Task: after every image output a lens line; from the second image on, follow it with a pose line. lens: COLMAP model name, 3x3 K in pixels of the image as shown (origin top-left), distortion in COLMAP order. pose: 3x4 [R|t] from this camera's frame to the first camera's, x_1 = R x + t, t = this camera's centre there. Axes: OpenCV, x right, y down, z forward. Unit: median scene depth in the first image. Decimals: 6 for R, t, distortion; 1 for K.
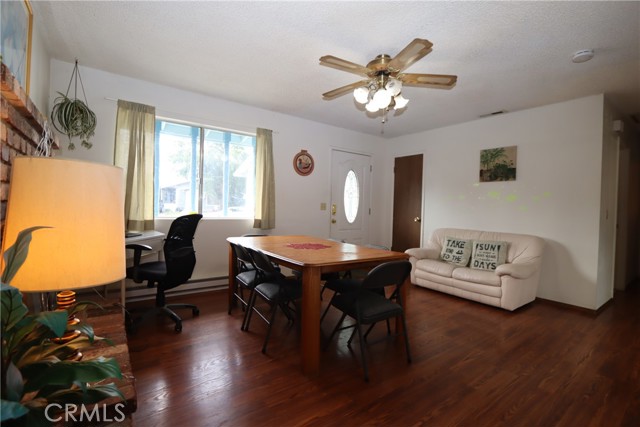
lens RADIAL K [[292.0, 0, 318.8], [0, 292.0, 210.4], [0, 0, 1]] dist [-0.013720, 0.000208]
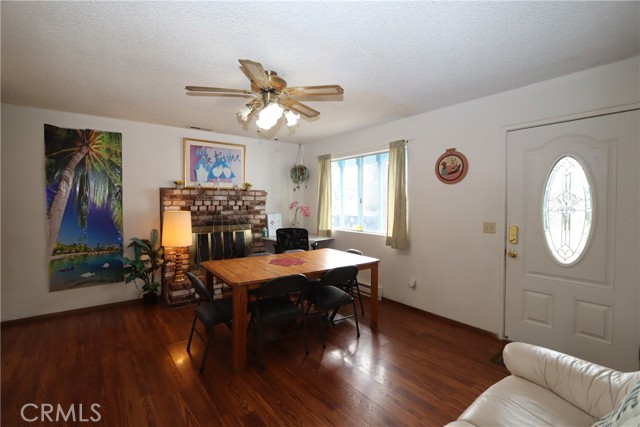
lens RADIAL K [[292.0, 0, 318.6], [0, 292.0, 211.5], [0, 0, 1]] dist [-0.013720, 0.000208]
pose [[0.029865, -0.002445, -0.999551, 0.674640], [-0.022784, 0.999736, -0.003127, -0.040675], [0.999294, 0.022867, 0.029801, 0.660296]]
